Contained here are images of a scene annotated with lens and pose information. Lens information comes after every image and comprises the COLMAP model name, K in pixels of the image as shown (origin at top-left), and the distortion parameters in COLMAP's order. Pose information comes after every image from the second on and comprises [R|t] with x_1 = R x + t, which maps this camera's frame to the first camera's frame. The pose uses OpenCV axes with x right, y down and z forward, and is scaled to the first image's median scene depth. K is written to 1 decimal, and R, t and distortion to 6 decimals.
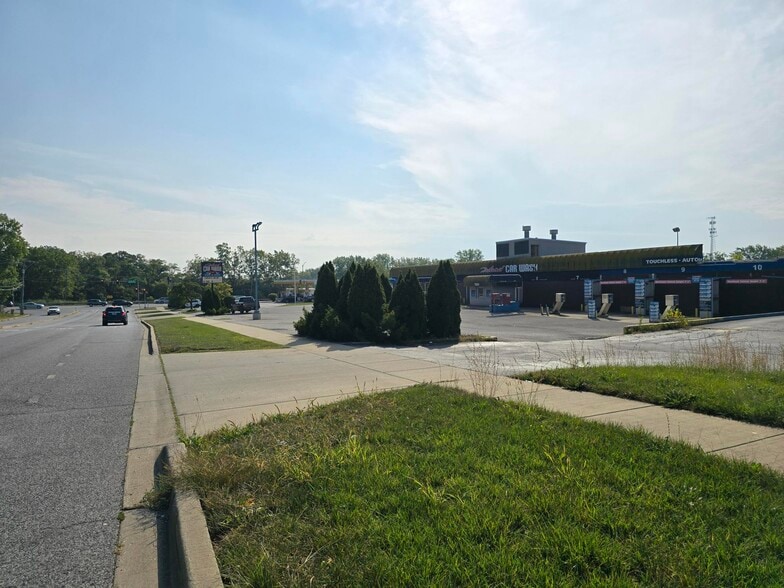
lens RADIAL K [[530.5, 0, 389.2], [0, 530.5, 301.5], [0, 0, 1]] dist [0.063595, -0.058222]
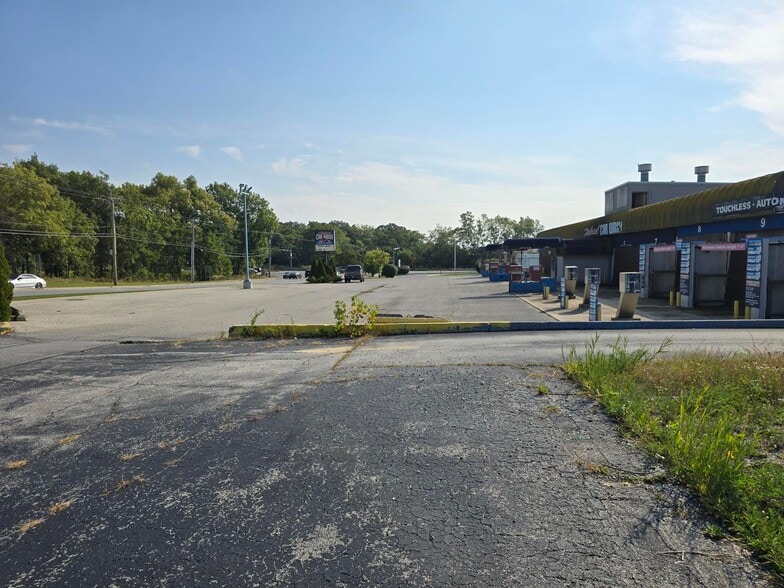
lens RADIAL K [[530.5, 0, 386.0], [0, 530.5, 302.5], [0, 0, 1]] dist [0.063595, -0.058222]
pose [[0.841947, 0.052732, -0.536977, 0.101707], [-0.020789, 0.997644, 0.065373, -0.002014], [0.539159, -0.043877, 0.841060, 0.073478]]
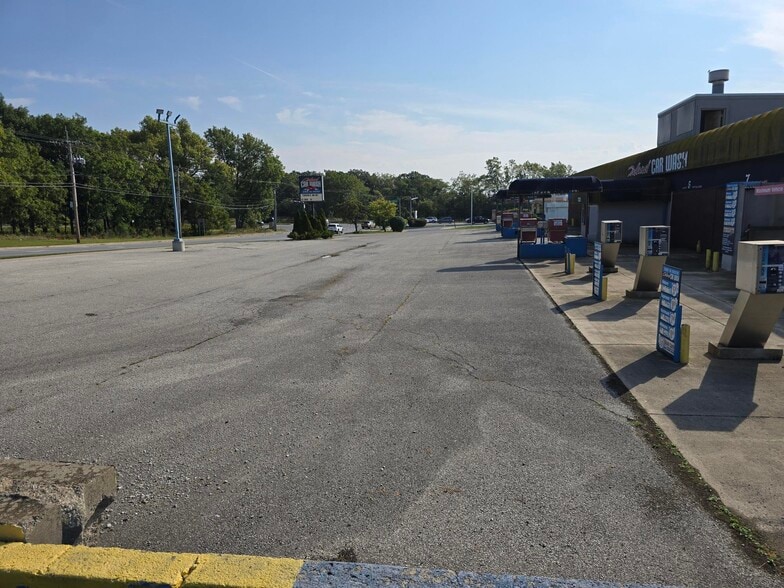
lens RADIAL K [[530.5, 0, 392.2], [0, 530.5, 296.6], [0, 0, 1]] dist [0.063595, -0.058222]
pose [[0.818780, 0.093405, -0.566458, 0.089979], [-0.012257, 0.989295, 0.145412, -0.003130], [0.573976, -0.112118, 0.811160, 0.118382]]
